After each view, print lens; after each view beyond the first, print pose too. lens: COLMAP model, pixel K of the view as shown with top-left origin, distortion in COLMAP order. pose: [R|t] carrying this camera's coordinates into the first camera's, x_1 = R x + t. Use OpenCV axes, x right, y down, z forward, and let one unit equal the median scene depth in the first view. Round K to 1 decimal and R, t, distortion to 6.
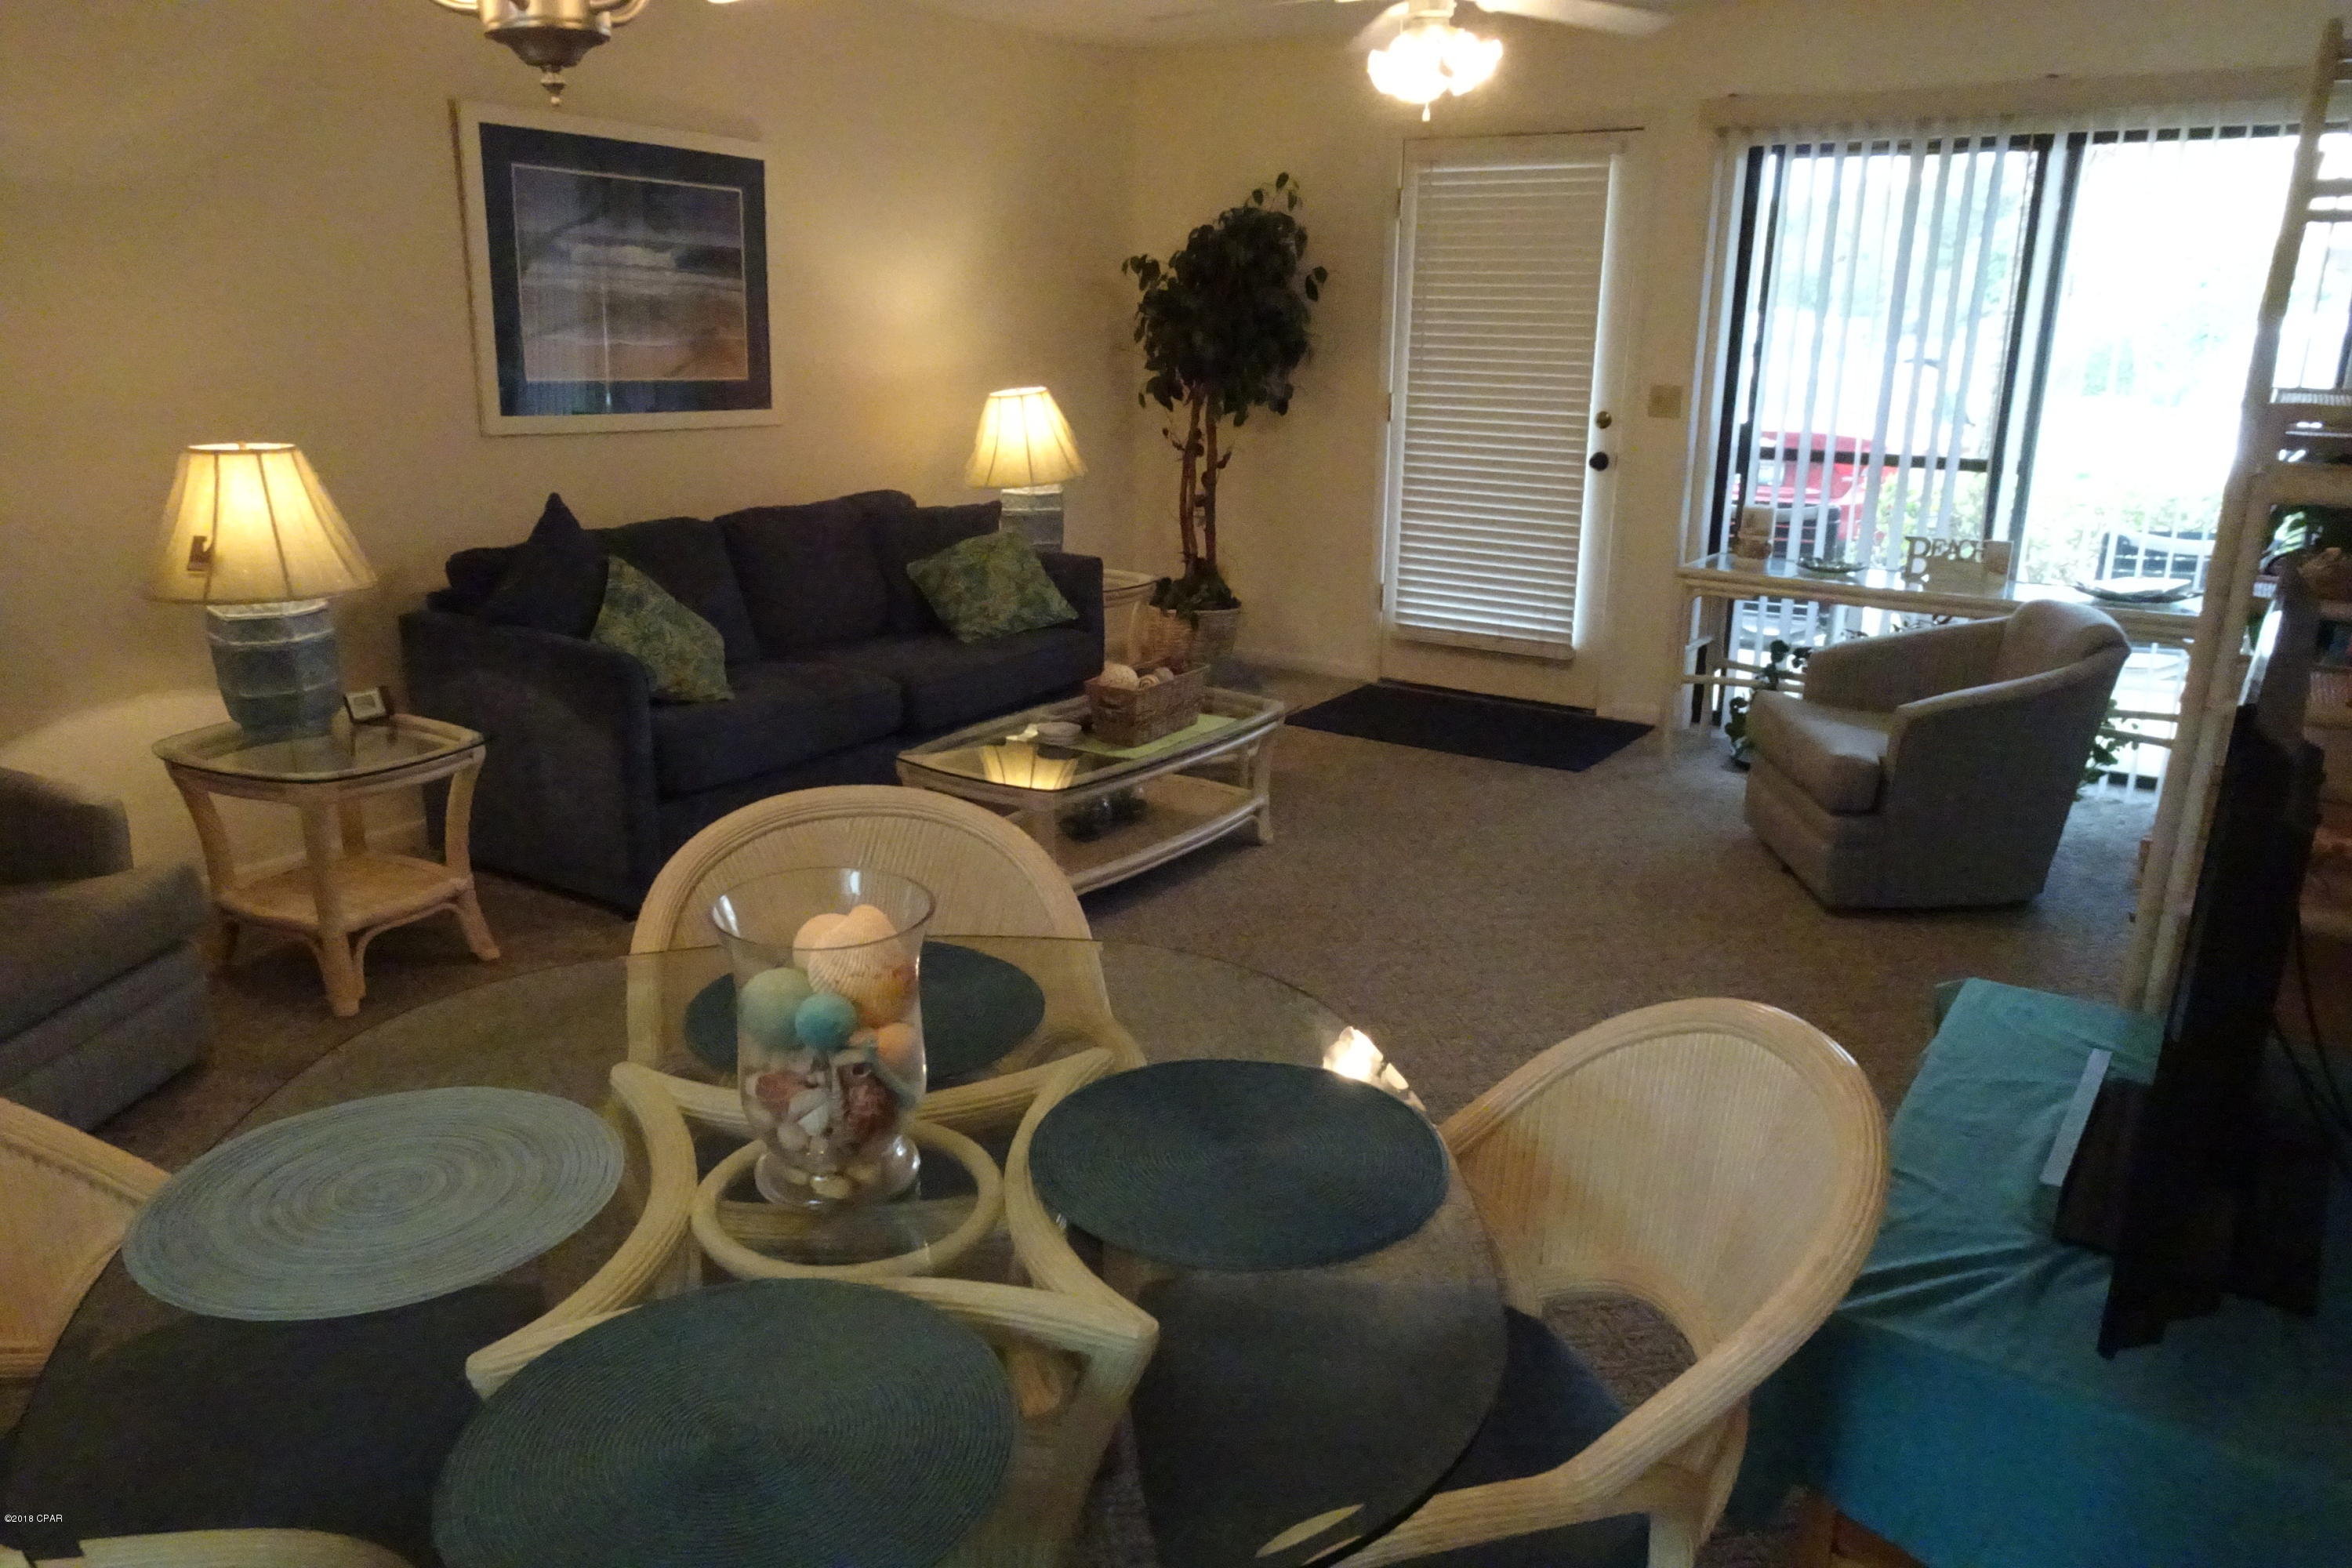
lens RADIAL K [[1684.0, 0, 1184.9], [0, 1684.0, 806.5], [0, 0, 1]] dist [0.017533, -0.003107]
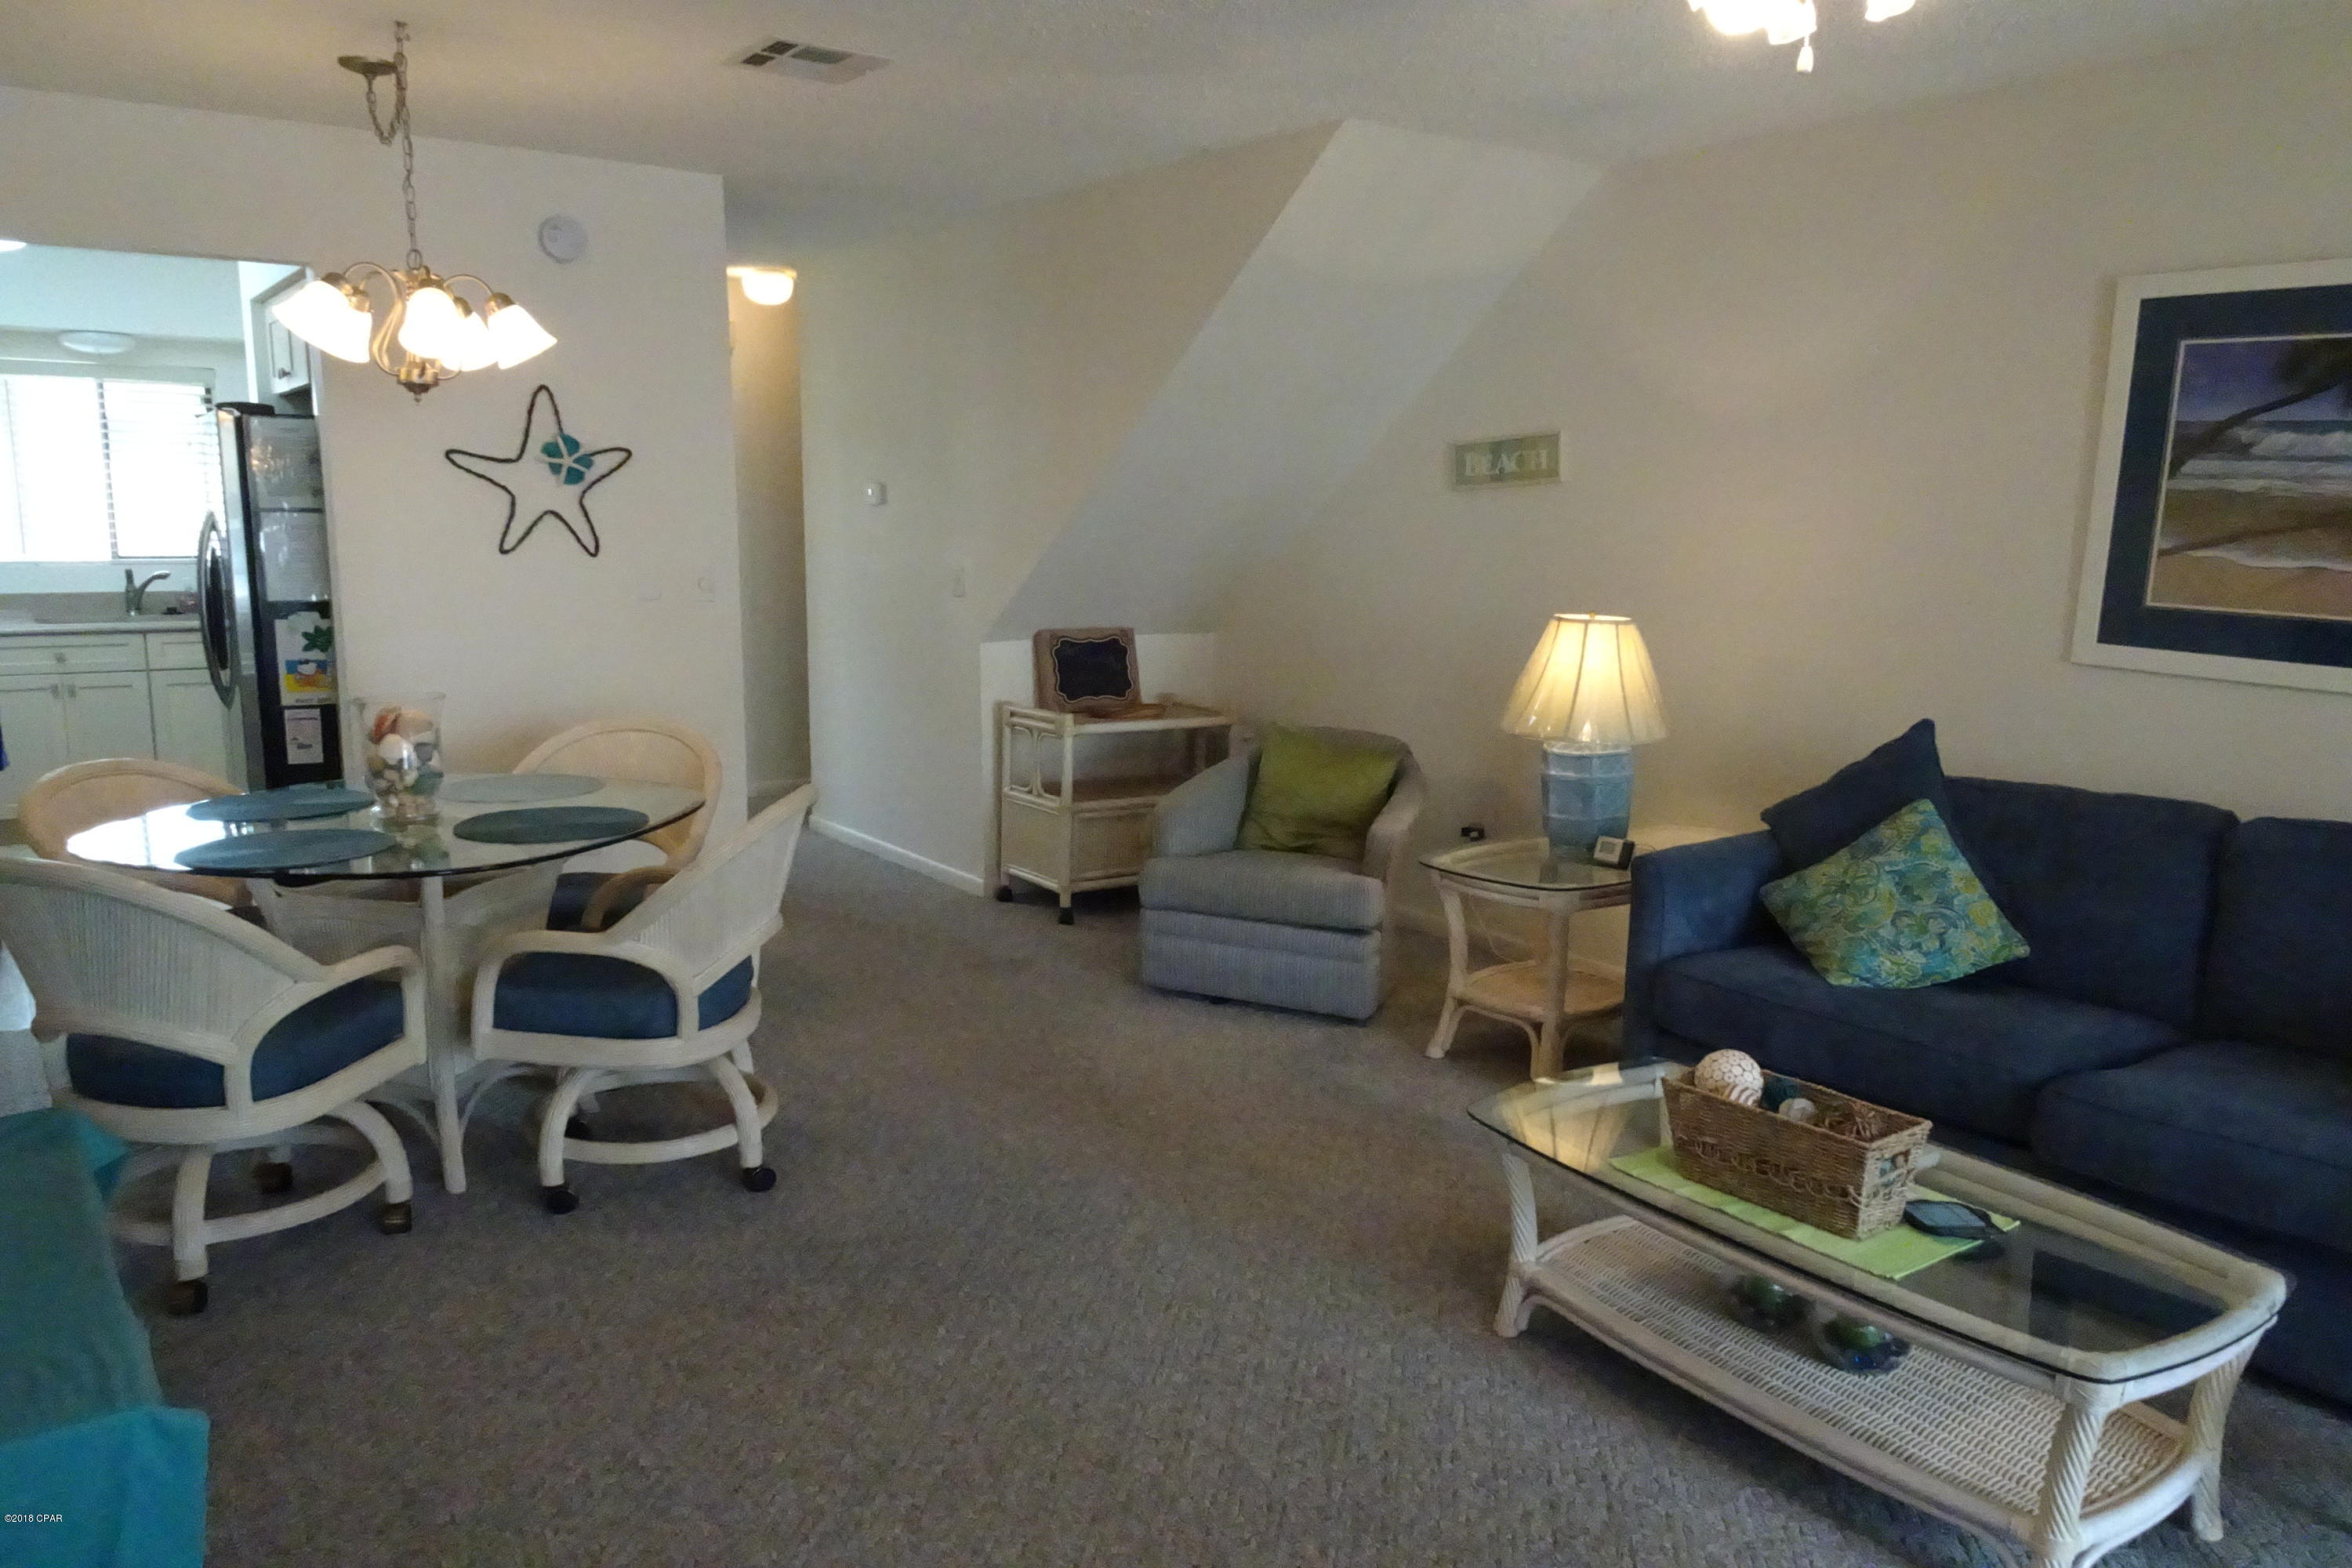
lens RADIAL K [[1684.0, 0, 1180.4], [0, 1684.0, 791.8], [0, 0, 1]] dist [0.017533, -0.003107]
pose [[-0.345795, 0.141530, -0.927575, 0.518591], [-0.288046, 0.924814, 0.248491, -0.235635], [0.893004, 0.353111, -0.279028, 0.840594]]
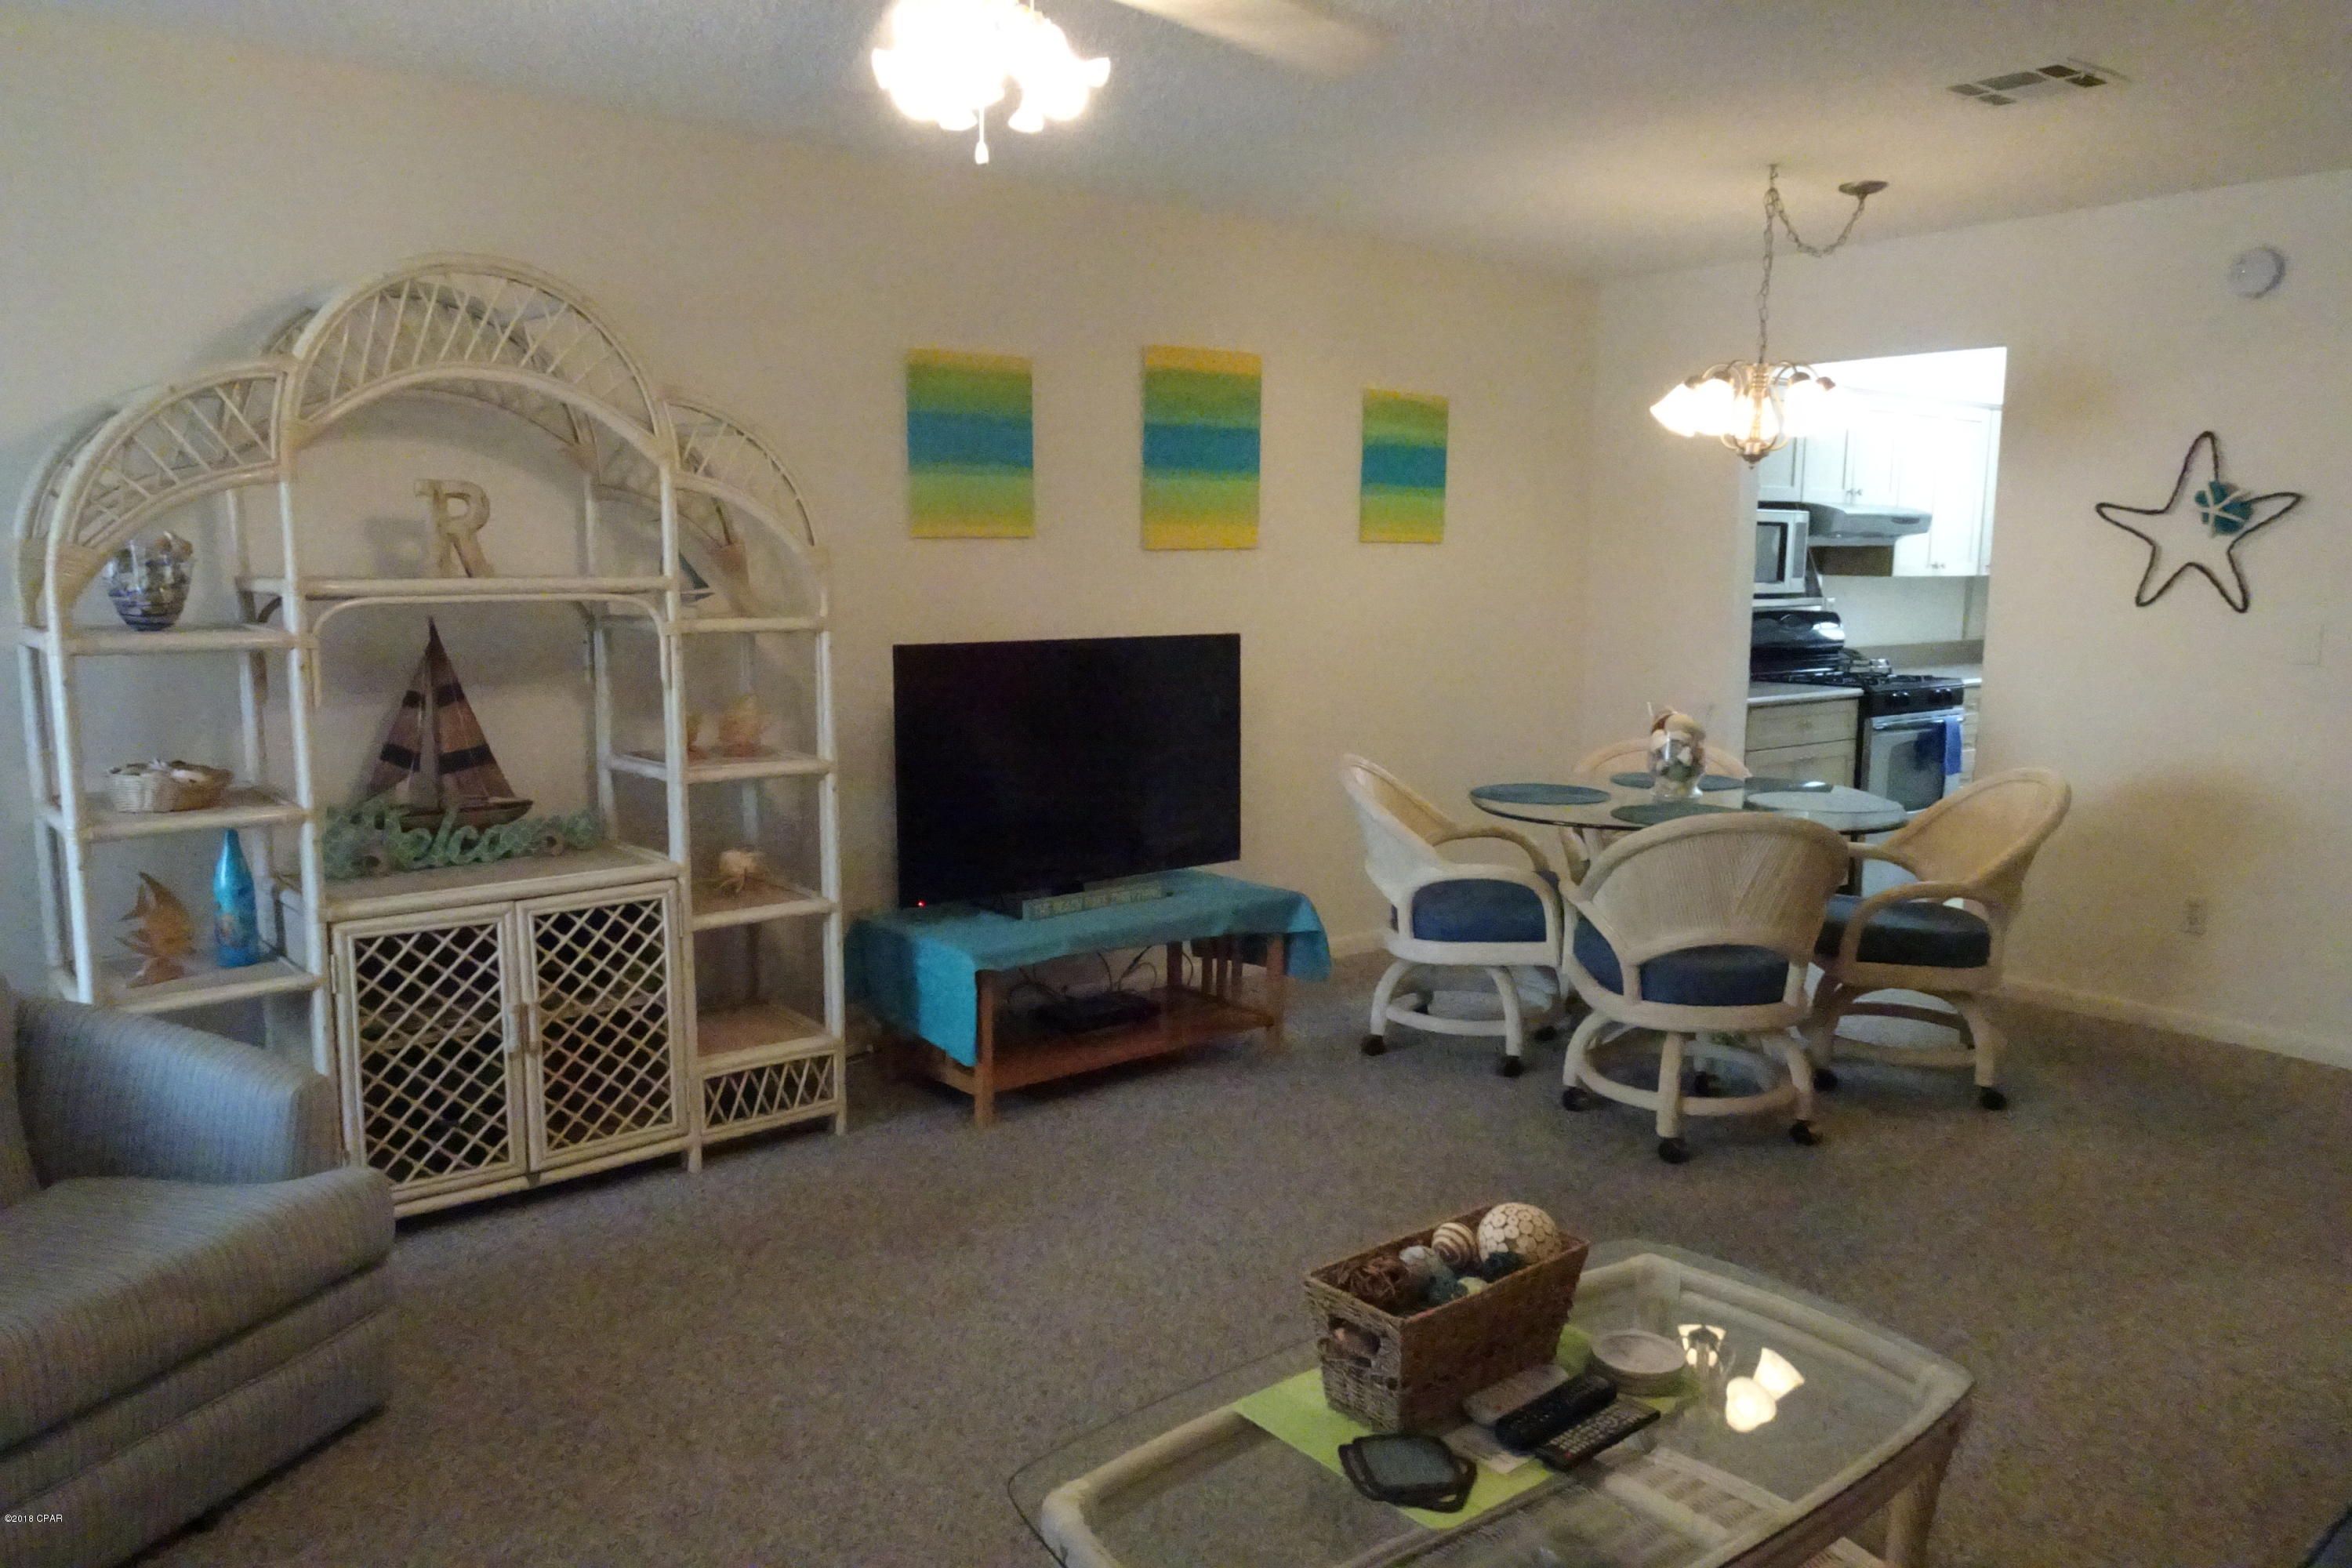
lens RADIAL K [[1684.0, 0, 1180.2], [0, 1684.0, 788.9], [0, 0, 1]] dist [0.017533, -0.003107]
pose [[-0.957859, -0.059885, 0.280926, -0.066168], [0.064683, 0.907935, 0.414090, -0.356990], [-0.279861, 0.414811, -0.865800, 1.231857]]
